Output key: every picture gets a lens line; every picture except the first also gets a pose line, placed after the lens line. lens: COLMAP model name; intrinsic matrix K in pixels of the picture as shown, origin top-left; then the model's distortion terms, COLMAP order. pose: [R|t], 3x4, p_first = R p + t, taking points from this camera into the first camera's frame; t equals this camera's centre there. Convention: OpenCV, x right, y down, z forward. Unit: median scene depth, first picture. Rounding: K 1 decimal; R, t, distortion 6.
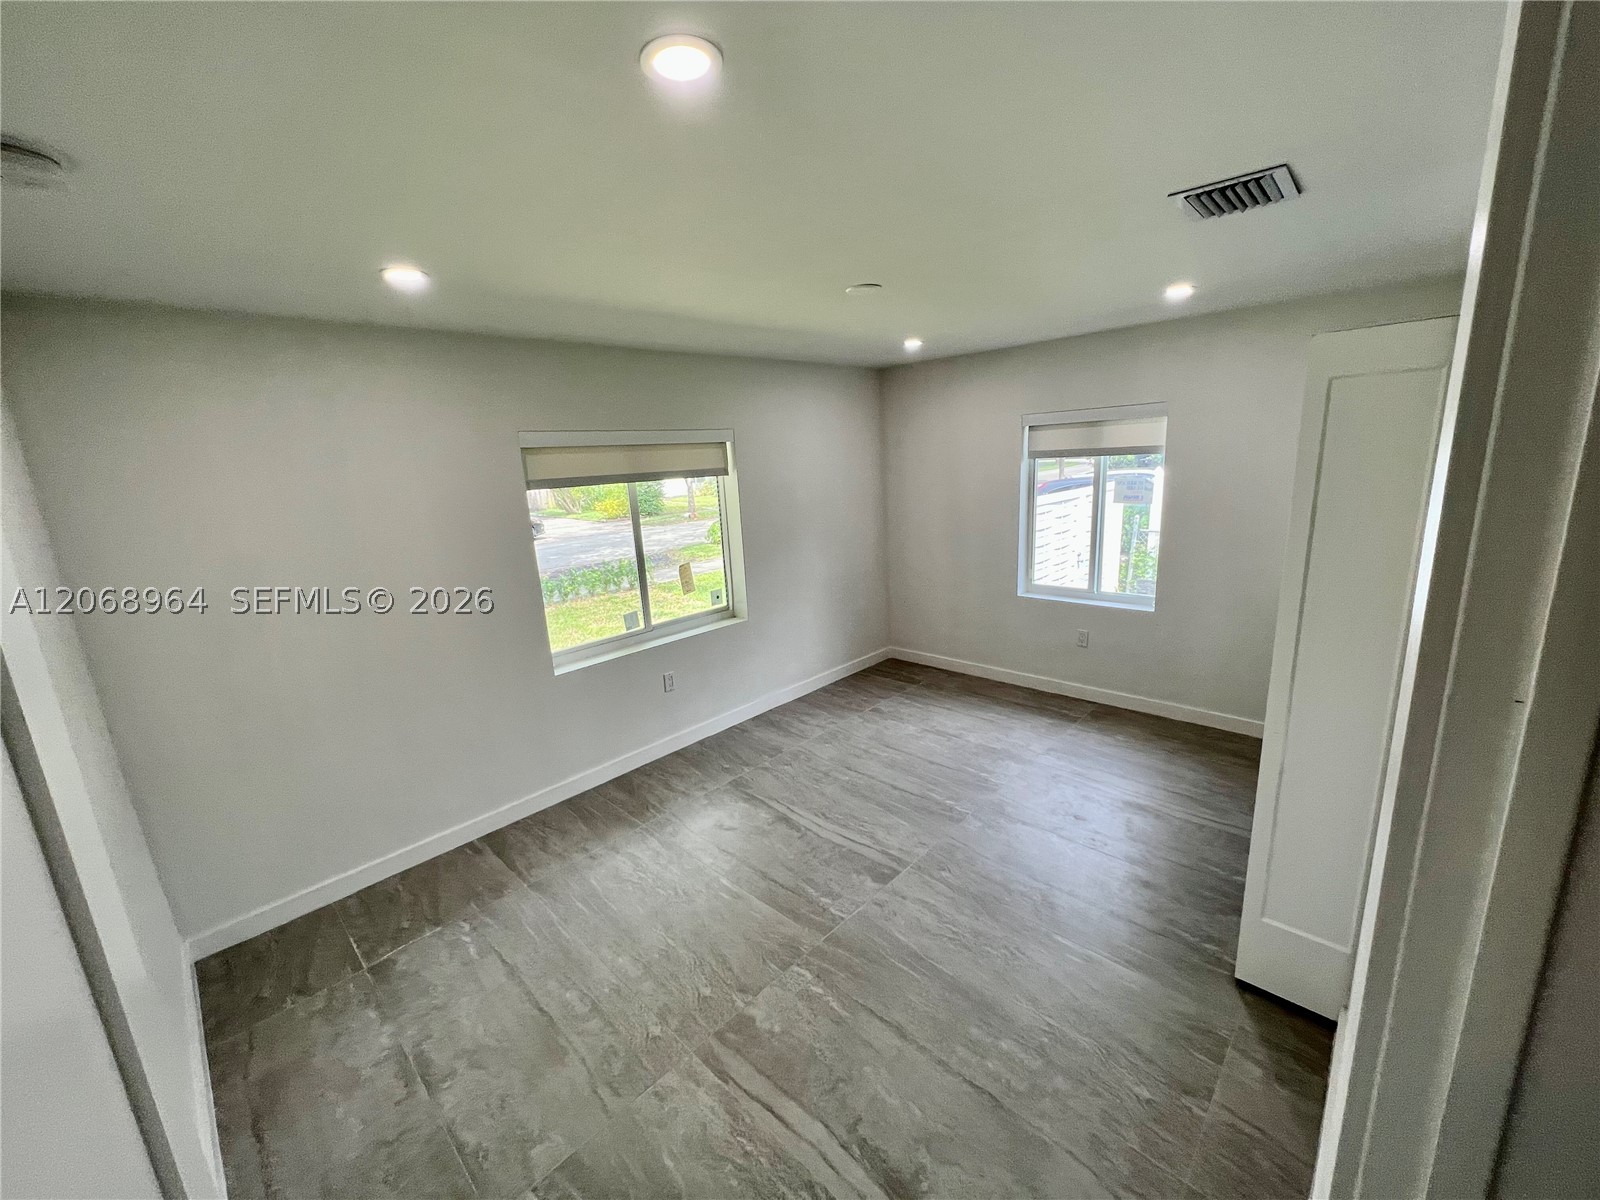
lens RADIAL K [[643.8, 0, 802.5], [0, 643.8, 603.2], [0, 0, 1]] dist [-0.002062, 0.001222]
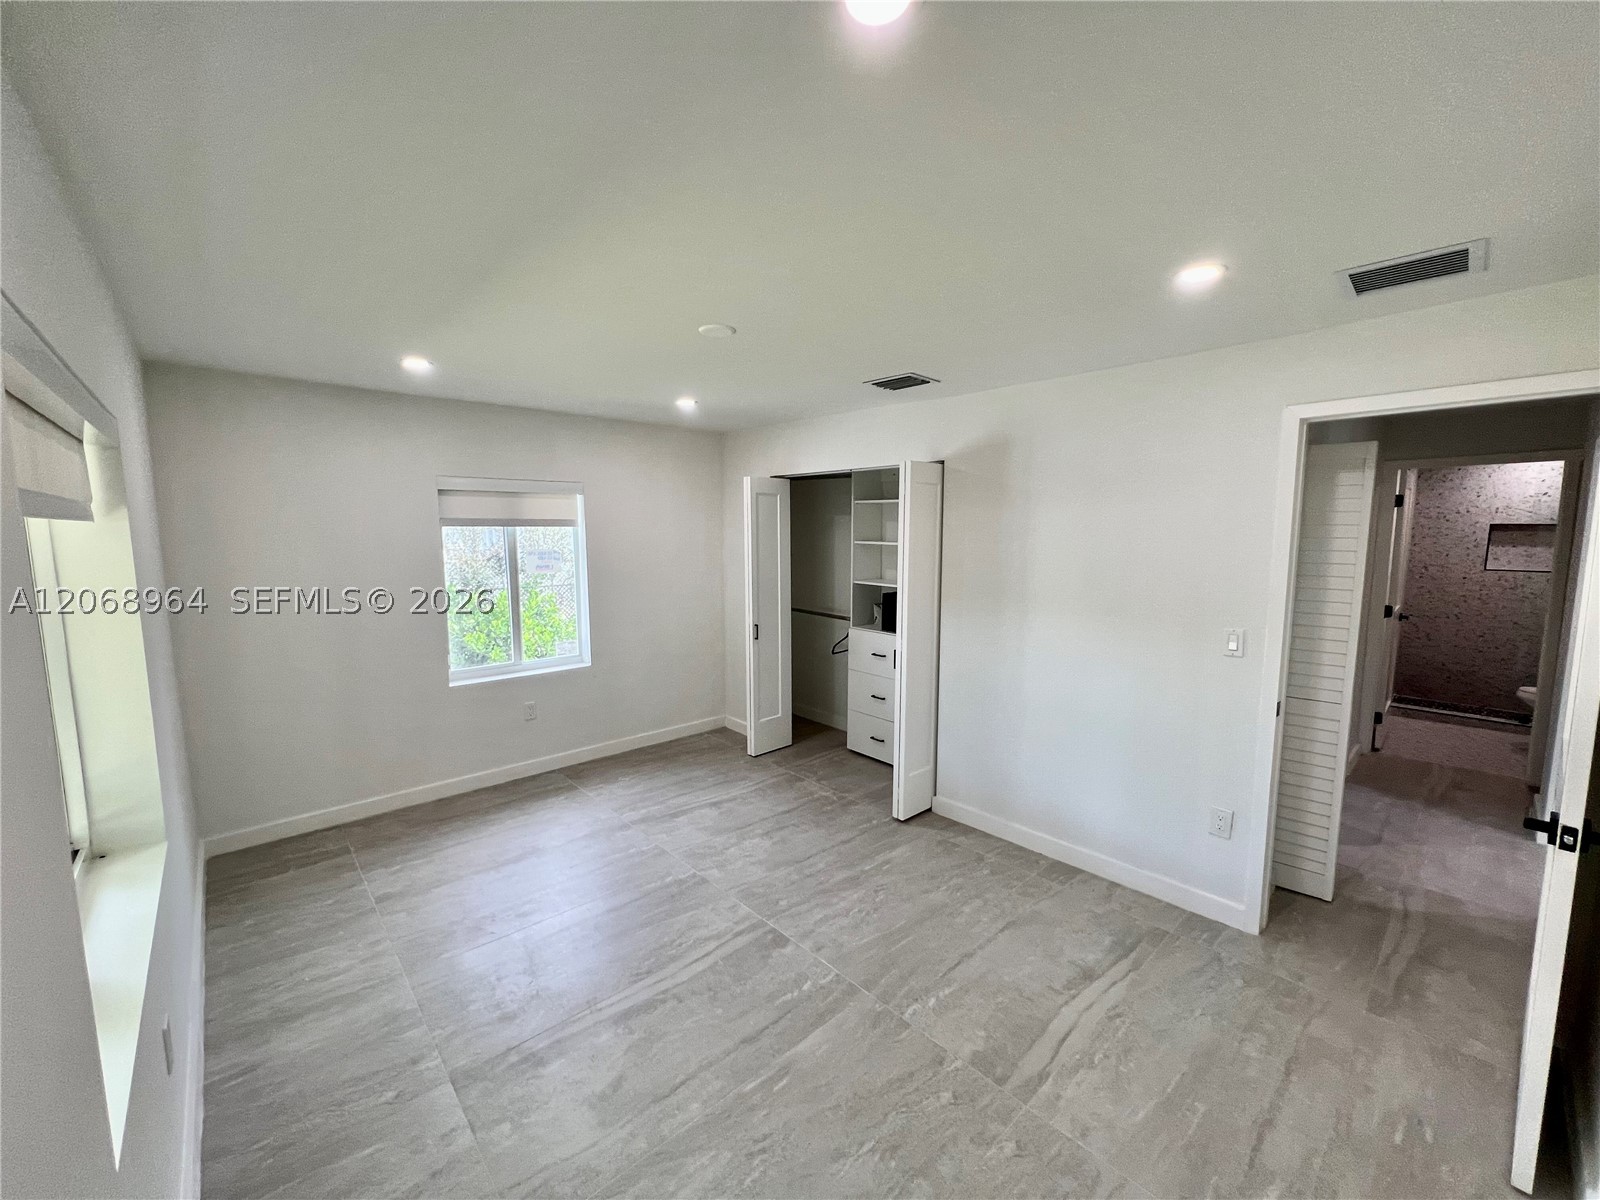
lens RADIAL K [[643.8, 0, 794.4], [0, 643.8, 609.1], [0, 0, 1]] dist [-0.002062, 0.001222]
pose [[0.062491, -0.070274, 0.995568, -0.696049], [0.222902, 0.973304, 0.054711, -0.083941], [-0.972836, 0.218495, 0.076487, 0.714082]]
